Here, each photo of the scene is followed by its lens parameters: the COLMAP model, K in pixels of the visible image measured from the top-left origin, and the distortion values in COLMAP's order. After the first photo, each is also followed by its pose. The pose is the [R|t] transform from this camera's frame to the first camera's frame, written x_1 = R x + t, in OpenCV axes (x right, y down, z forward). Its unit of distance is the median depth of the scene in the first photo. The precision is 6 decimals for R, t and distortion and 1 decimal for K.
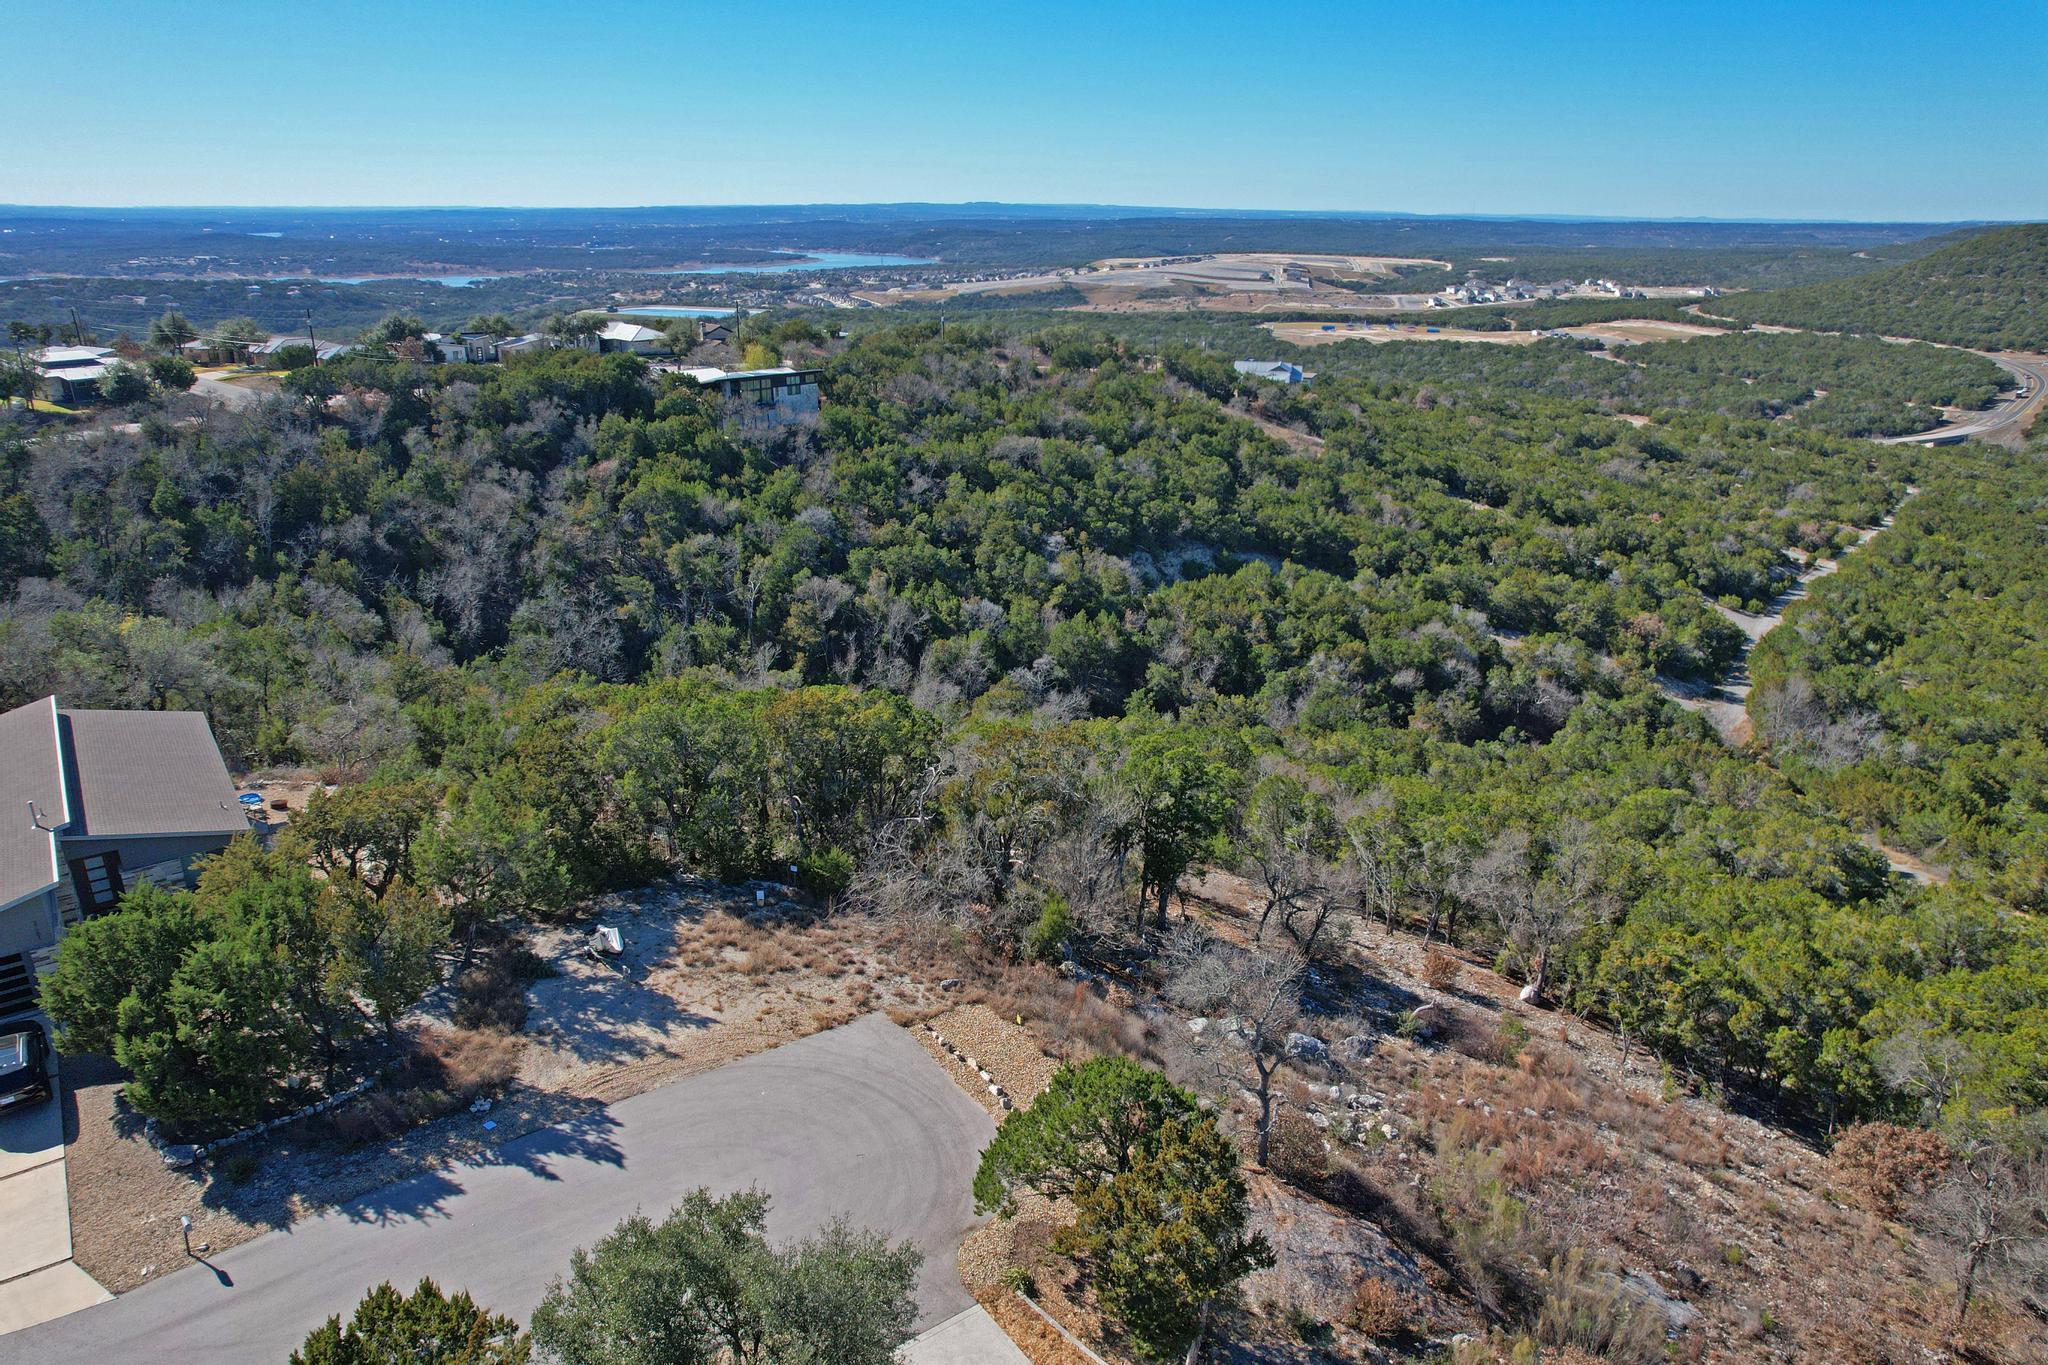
lens RADIAL K [[1307.9, 0, 1022.3], [0, 1307.9, 687.6], [0, 0, 1]] dist [-0.078853, 0.073668]
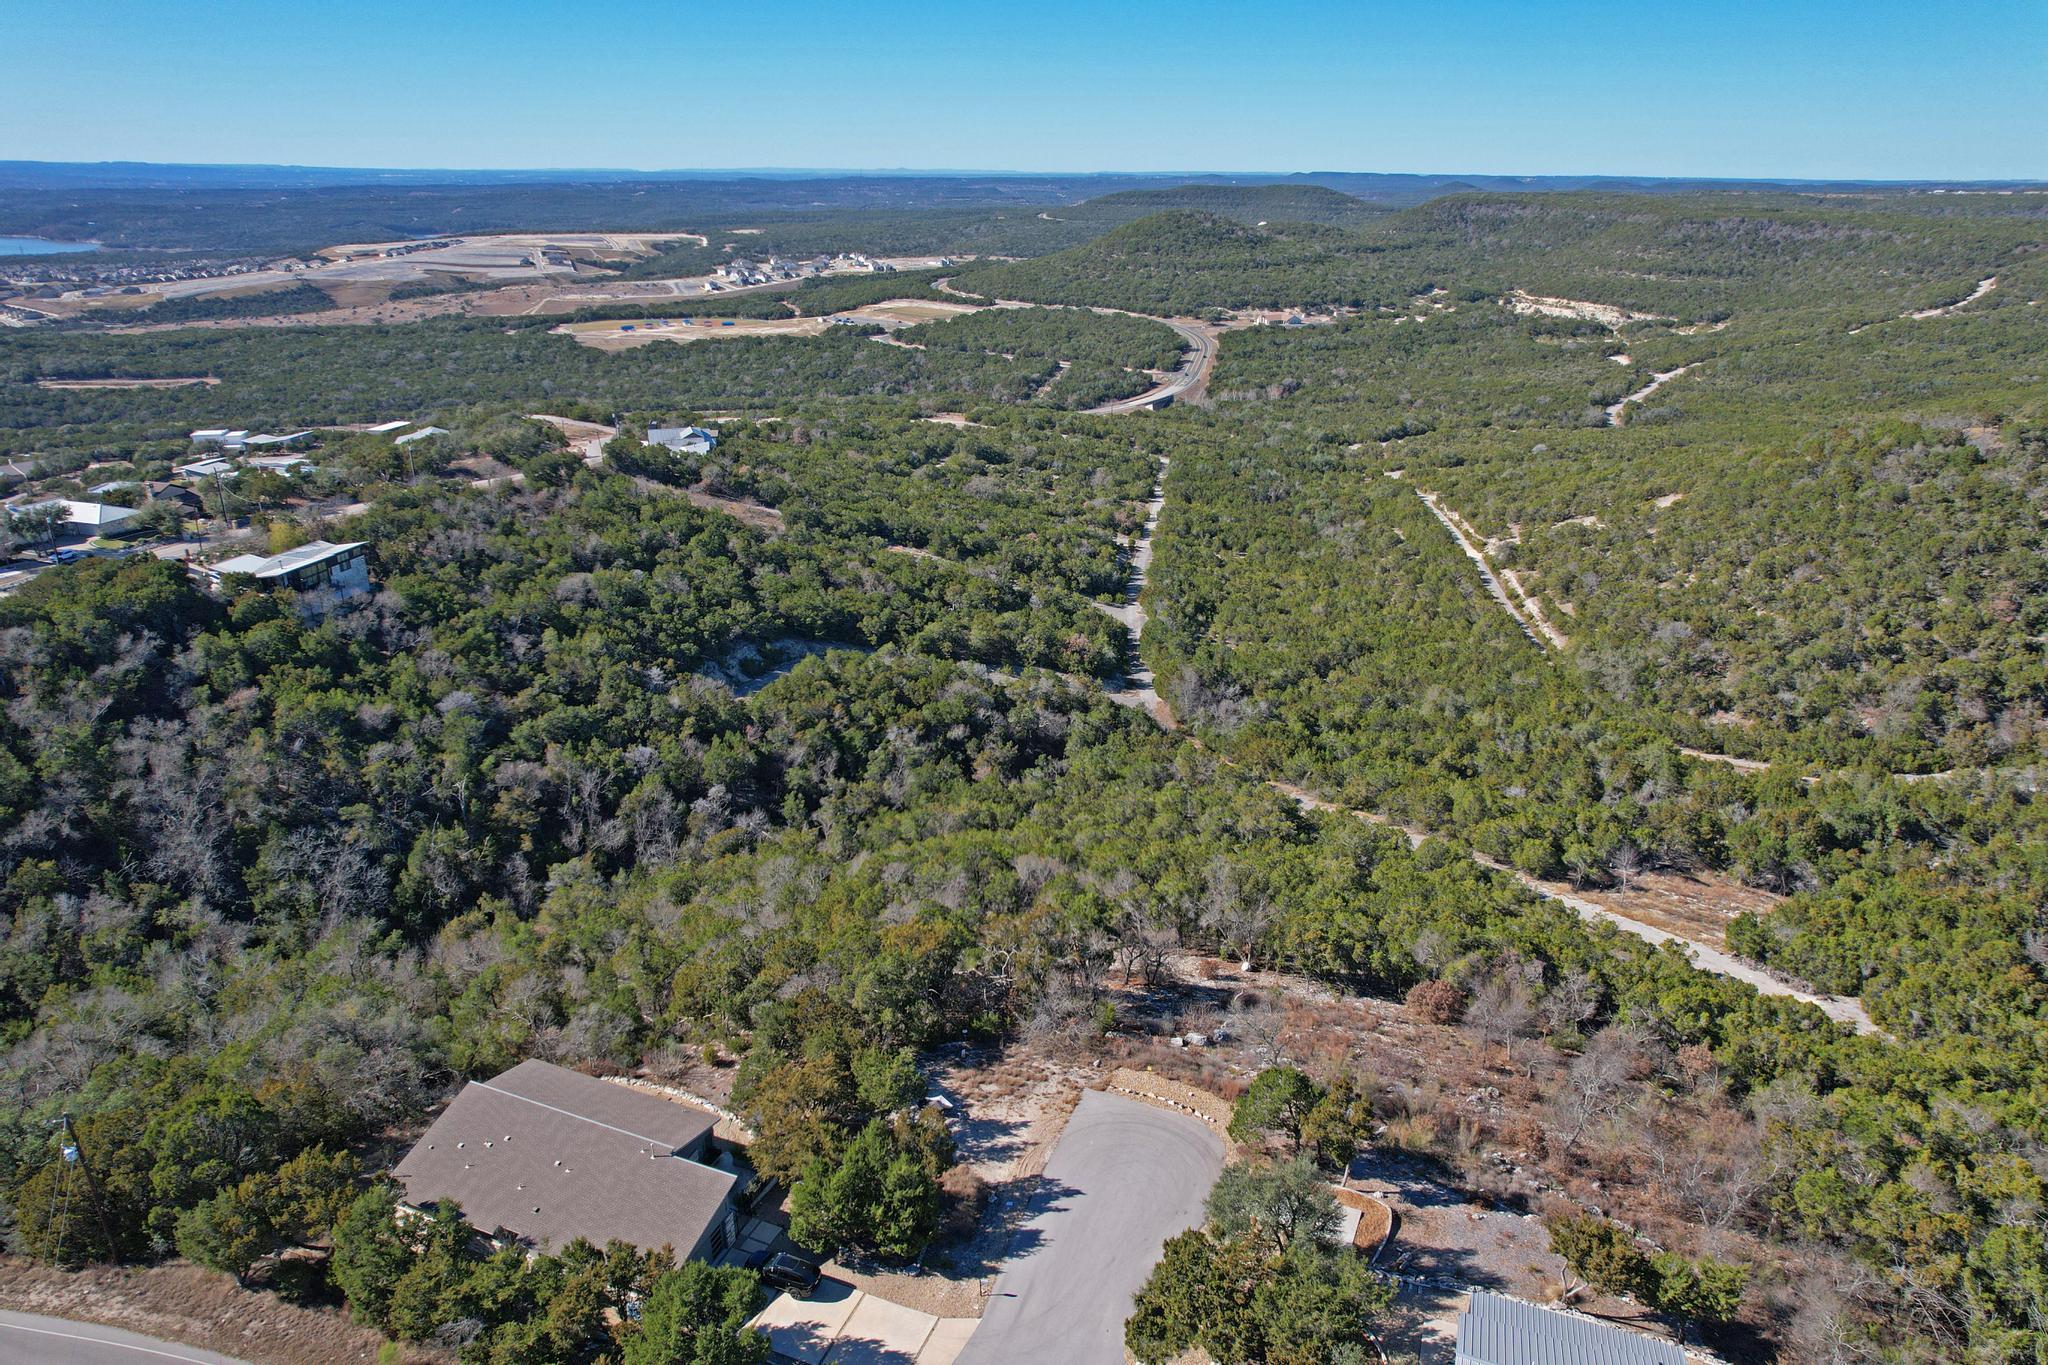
lens RADIAL K [[1304.7, 0, 1021.9], [0, 1304.7, 693.4], [0, 0, 1]] dist [-0.076724, 0.071152]
pose [[0.852659, -0.197098, 0.483864, -0.240023], [0.179667, 0.980246, 0.082688, -0.121998], [-0.490603, 0.016430, 0.871228, -0.160199]]
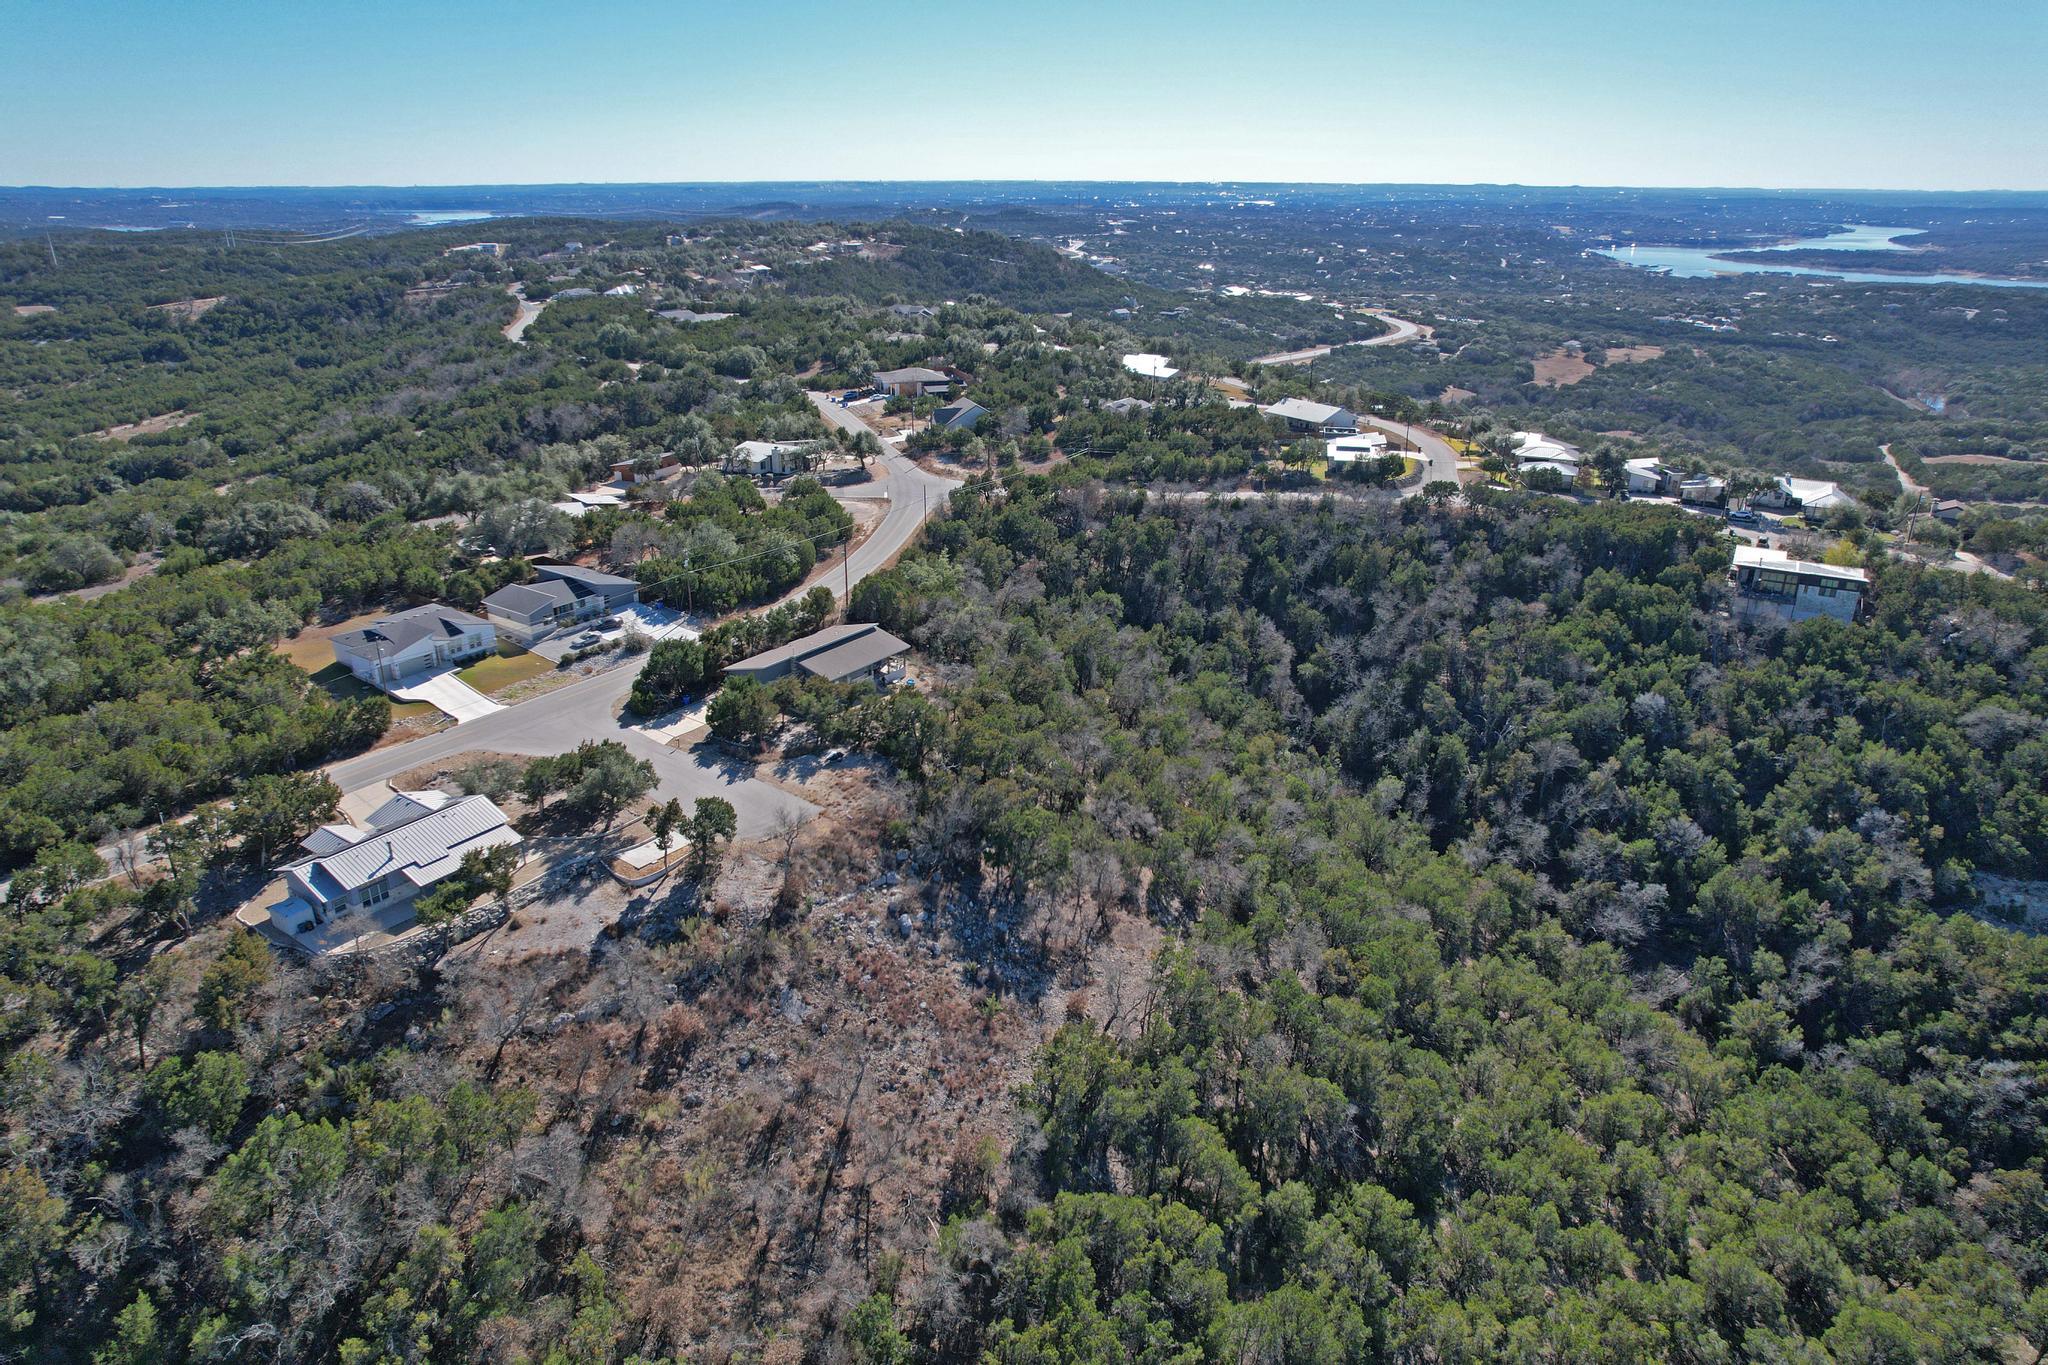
lens RADIAL K [[1304.7, 0, 1021.9], [0, 1304.7, 693.4], [0, 0, 1]] dist [-0.076724, 0.071152]
pose [[0.304351, 0.351031, -0.885521, 0.583472], [-0.336193, 0.909383, 0.244942, -0.196808], [0.891260, 0.223157, 0.394786, 0.043186]]
